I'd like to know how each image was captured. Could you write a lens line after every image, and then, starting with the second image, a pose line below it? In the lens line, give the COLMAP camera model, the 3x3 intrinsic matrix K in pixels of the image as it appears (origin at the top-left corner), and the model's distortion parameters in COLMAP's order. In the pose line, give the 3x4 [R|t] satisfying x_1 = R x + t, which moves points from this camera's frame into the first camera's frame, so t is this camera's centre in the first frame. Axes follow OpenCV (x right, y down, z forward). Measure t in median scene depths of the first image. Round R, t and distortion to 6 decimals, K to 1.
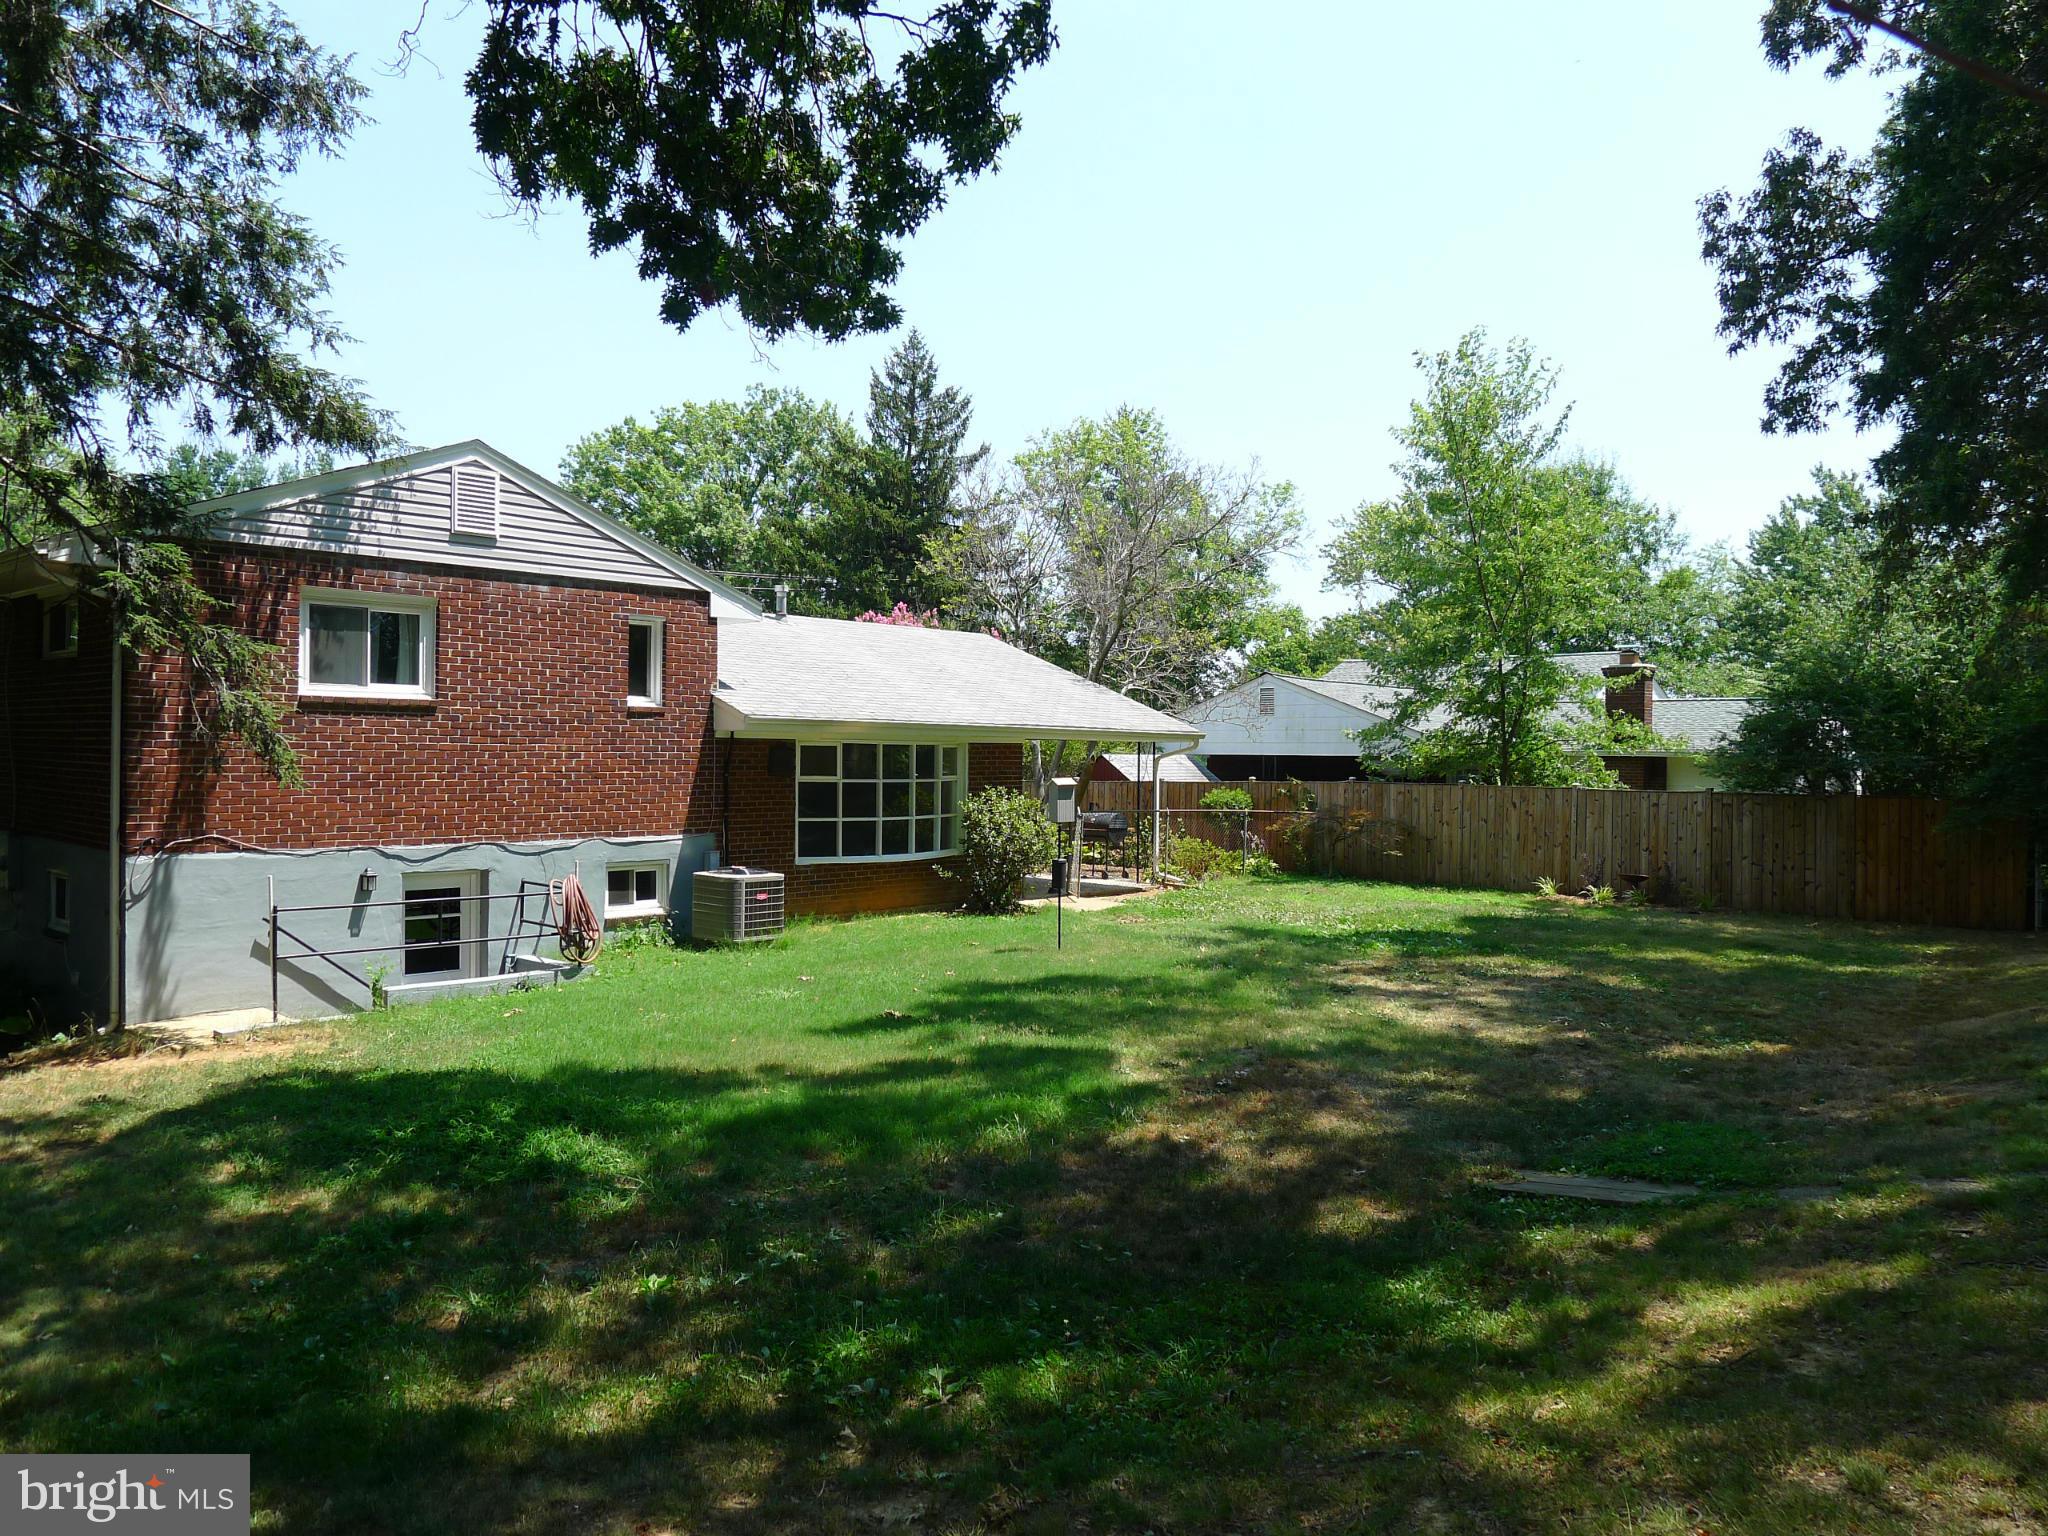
lens RADIAL K [[1527.9, 0, 1019.2], [0, 1527.9, 759.0], [0, 0, 1]] dist [0.049410, 0.004049]
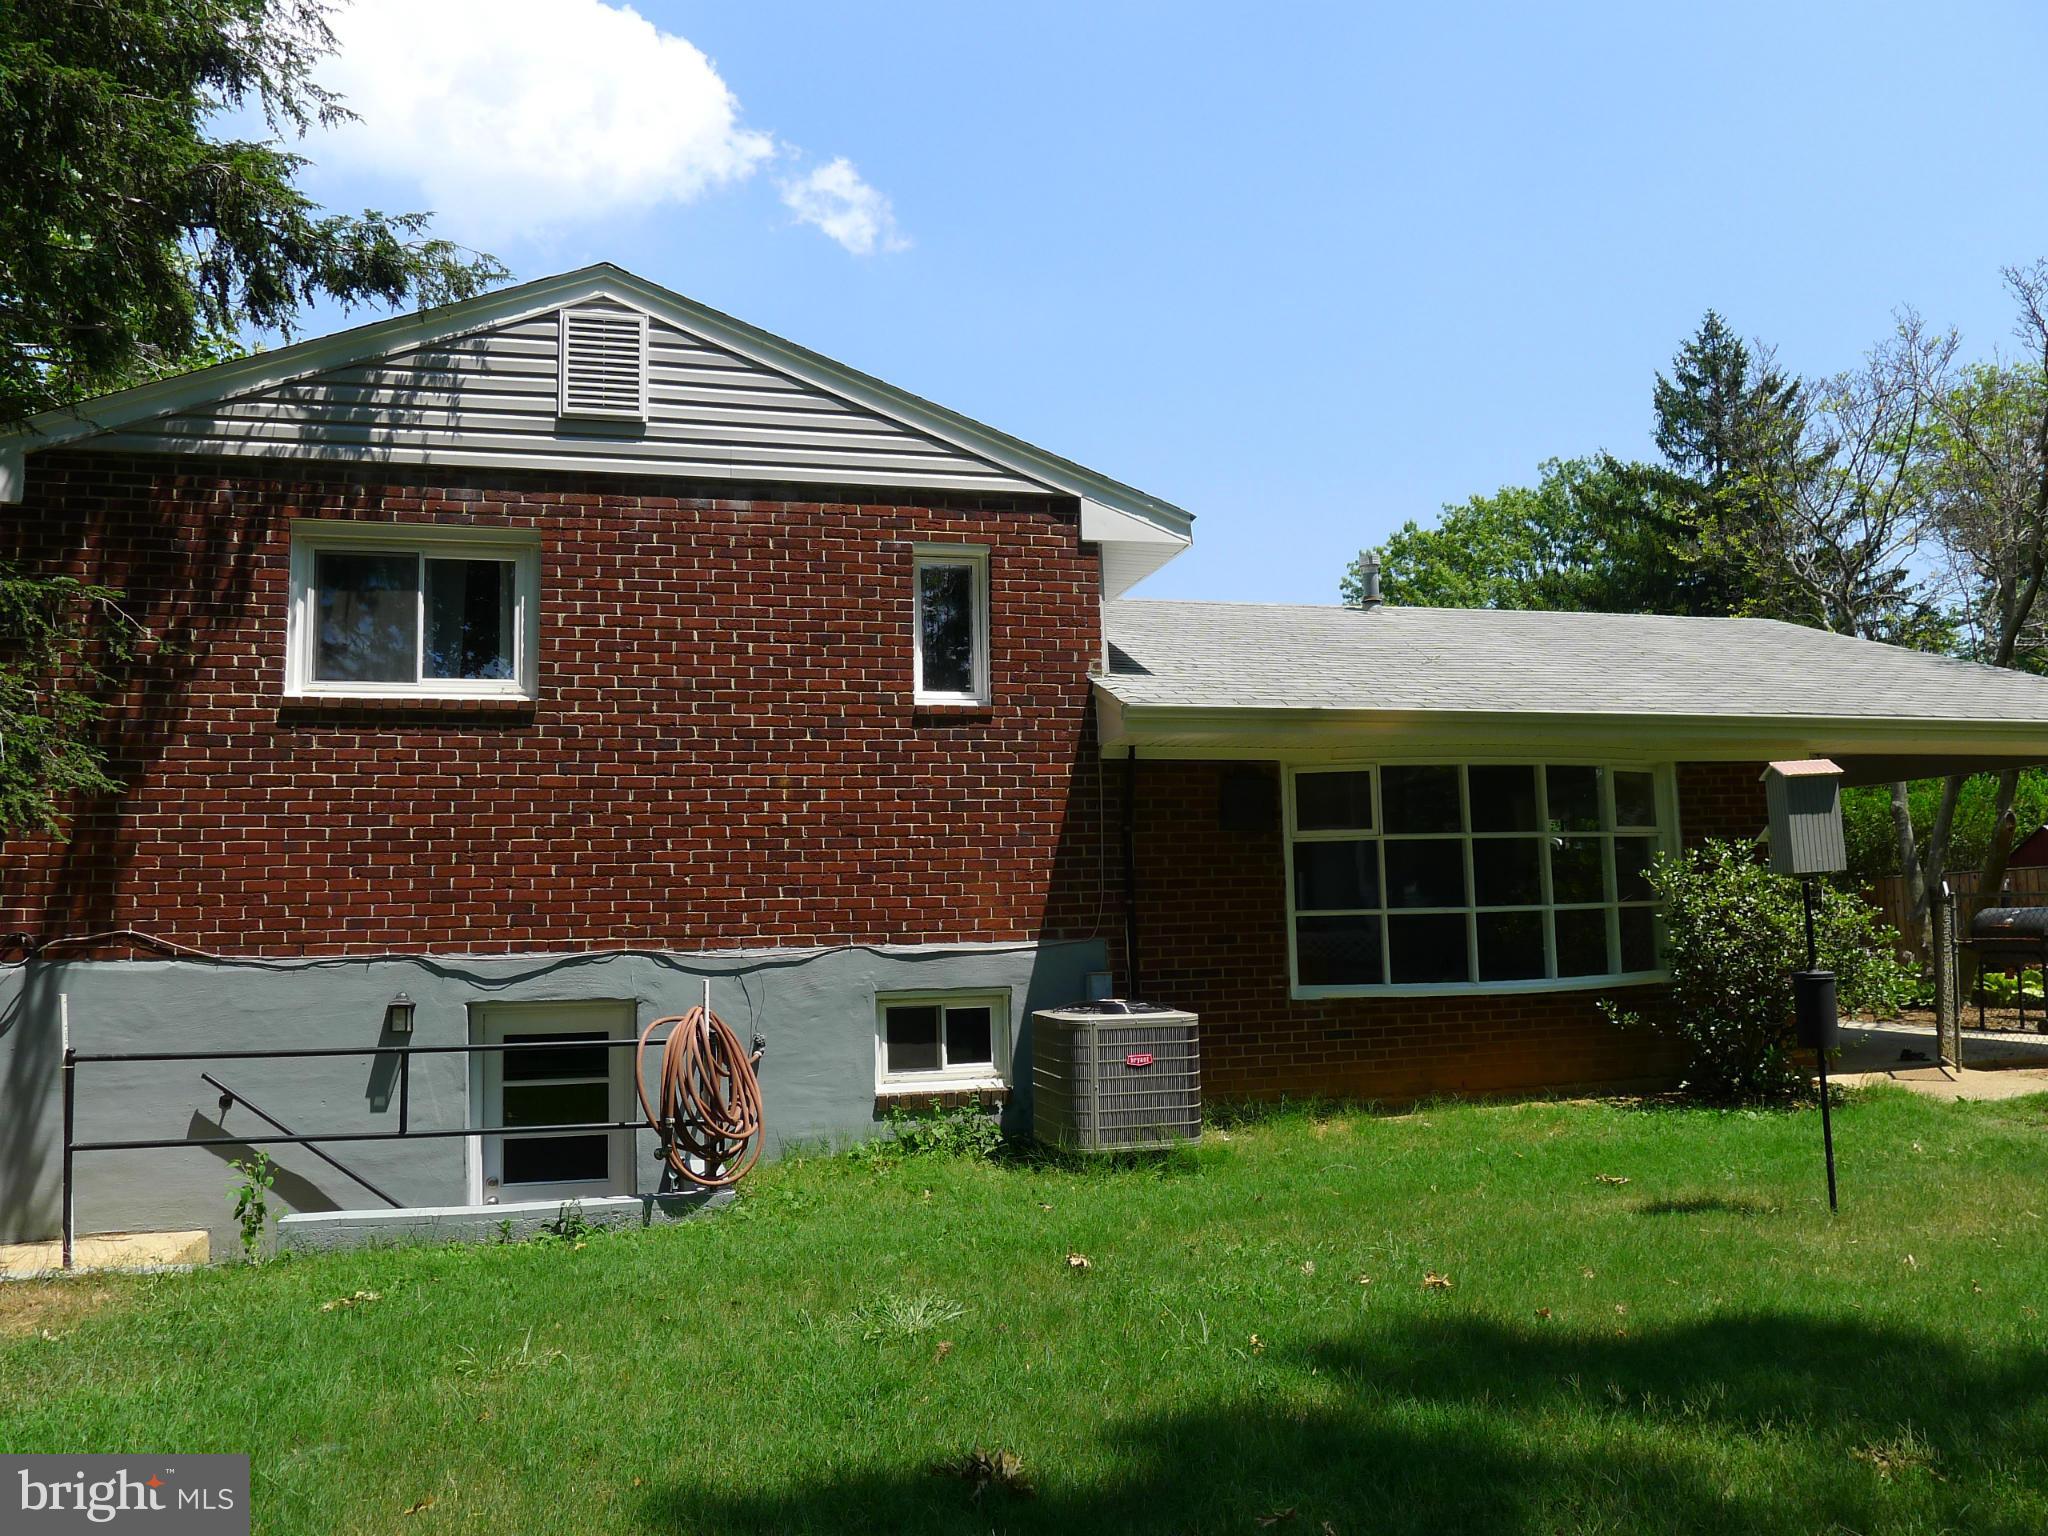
lens RADIAL K [[1476.6, 0, 1014.5], [0, 1476.6, 767.9], [0, 0, 1]] dist [-0.044397, 0.020458]
pose [[0.829264, -0.090327, -0.551509, 0.070626], [0.031412, 0.992825, -0.115374, 0.054366], [0.557974, 0.078352, 0.826152, 0.629098]]
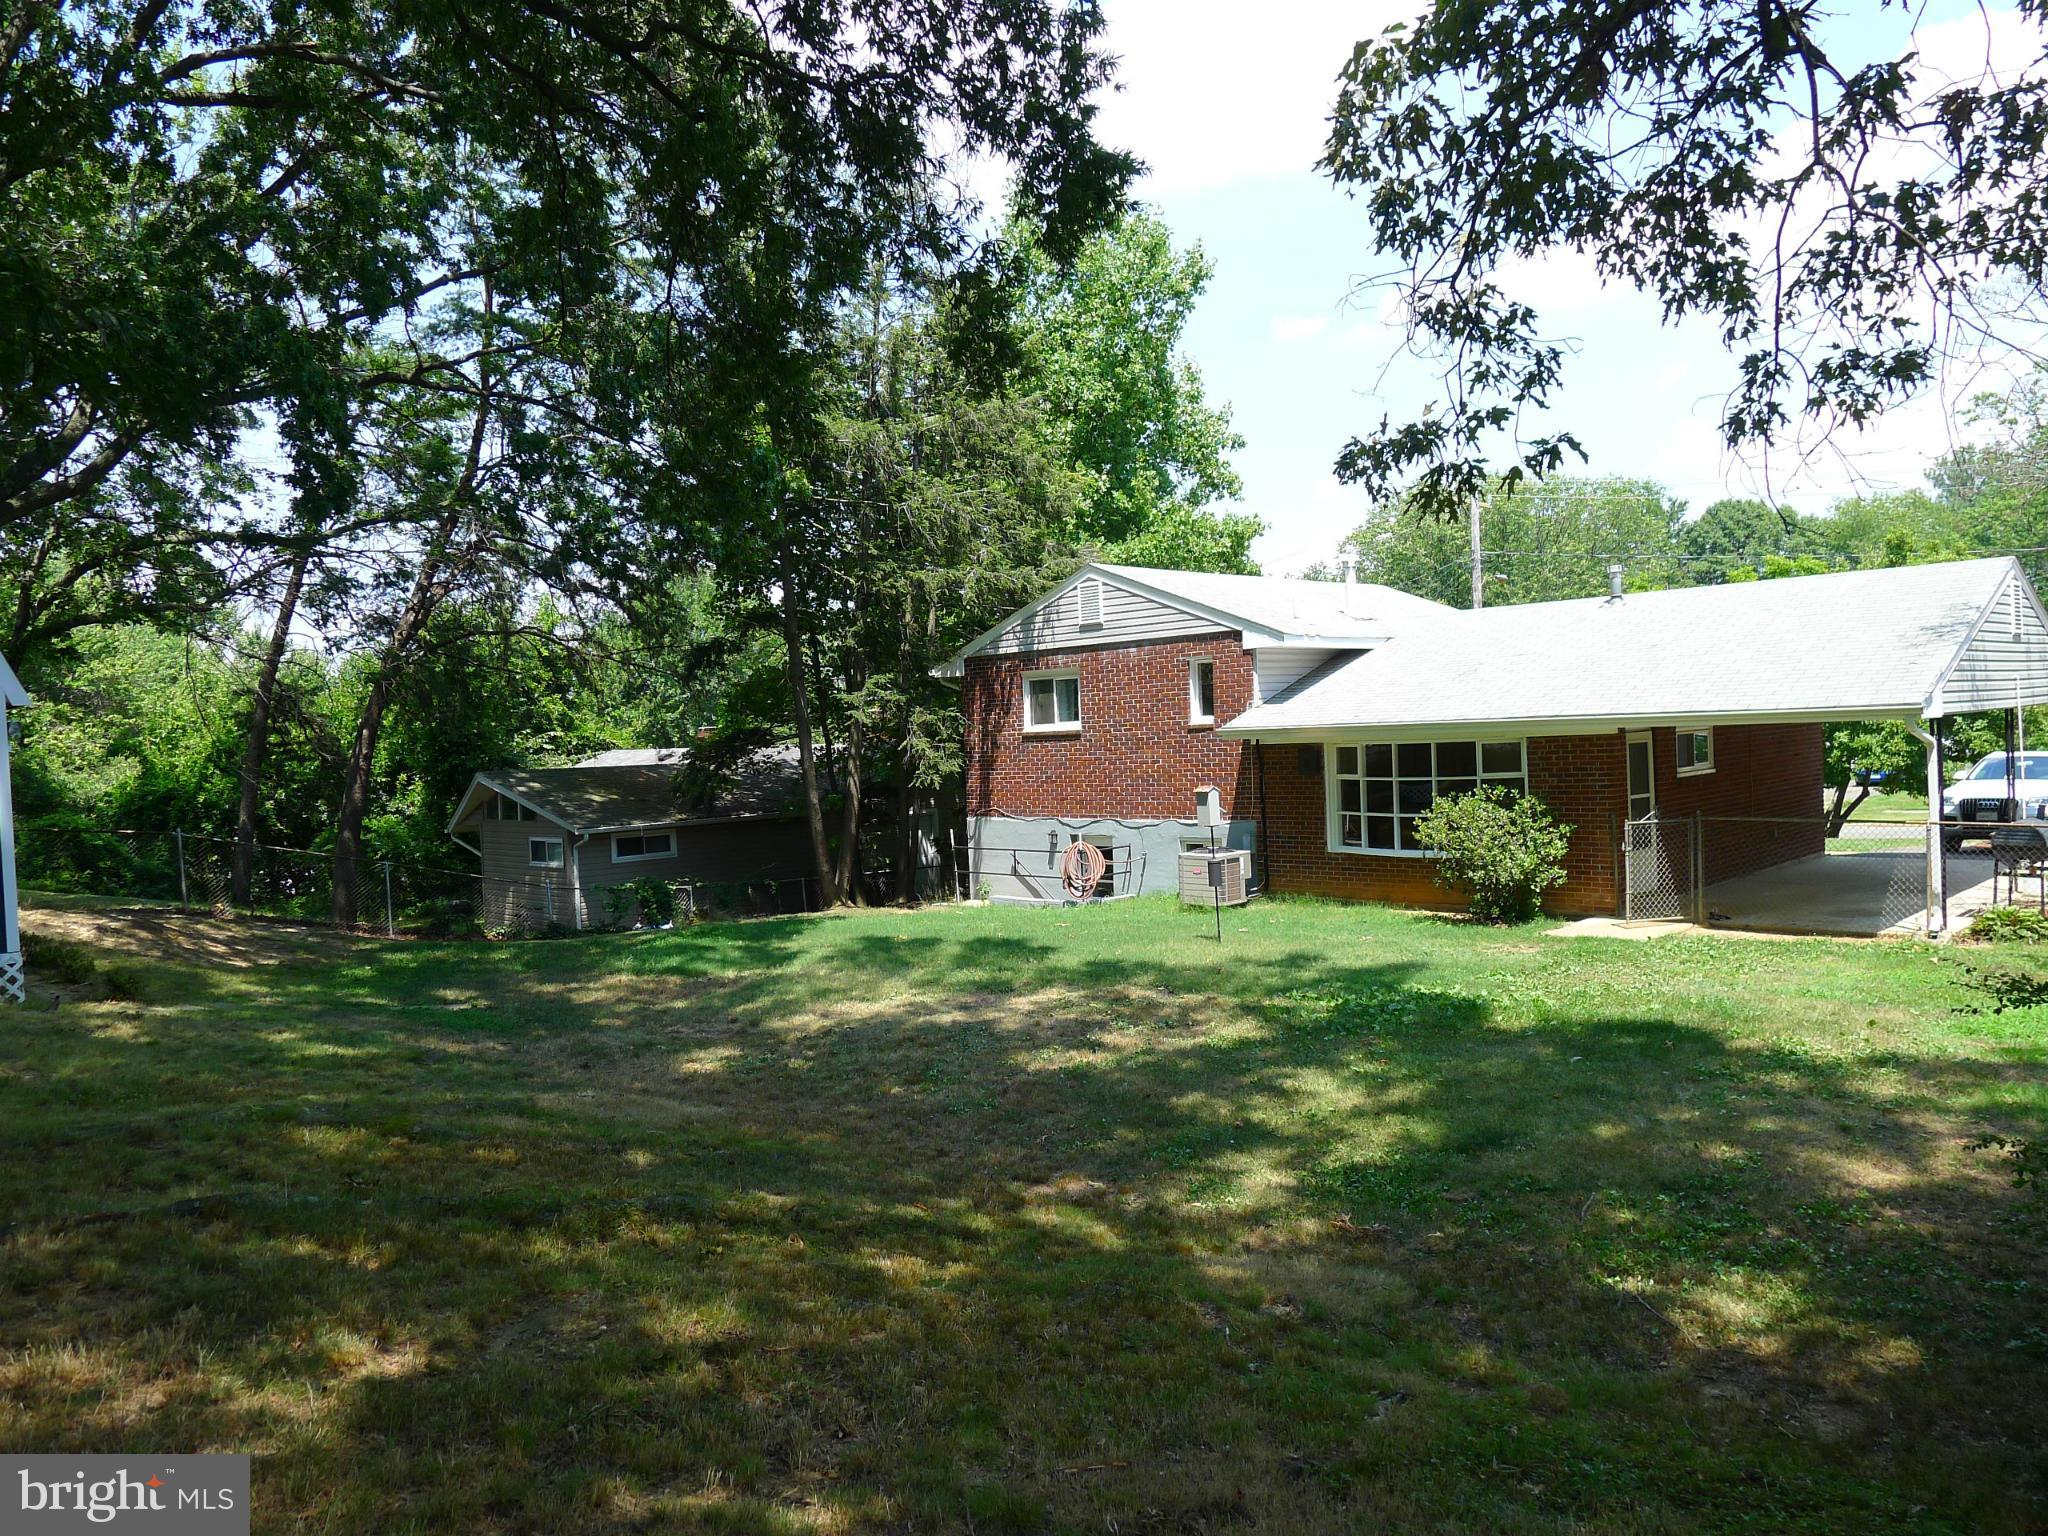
lens RADIAL K [[1476.6, 0, 1014.5], [0, 1476.6, 767.9], [0, 0, 1]] dist [-0.044397, 0.020458]
pose [[-0.061886, 0.006657, -0.998061, 1.155008], [0.030105, 0.999535, 0.004800, -0.007299], [0.997629, -0.029750, -0.062057, 0.997997]]
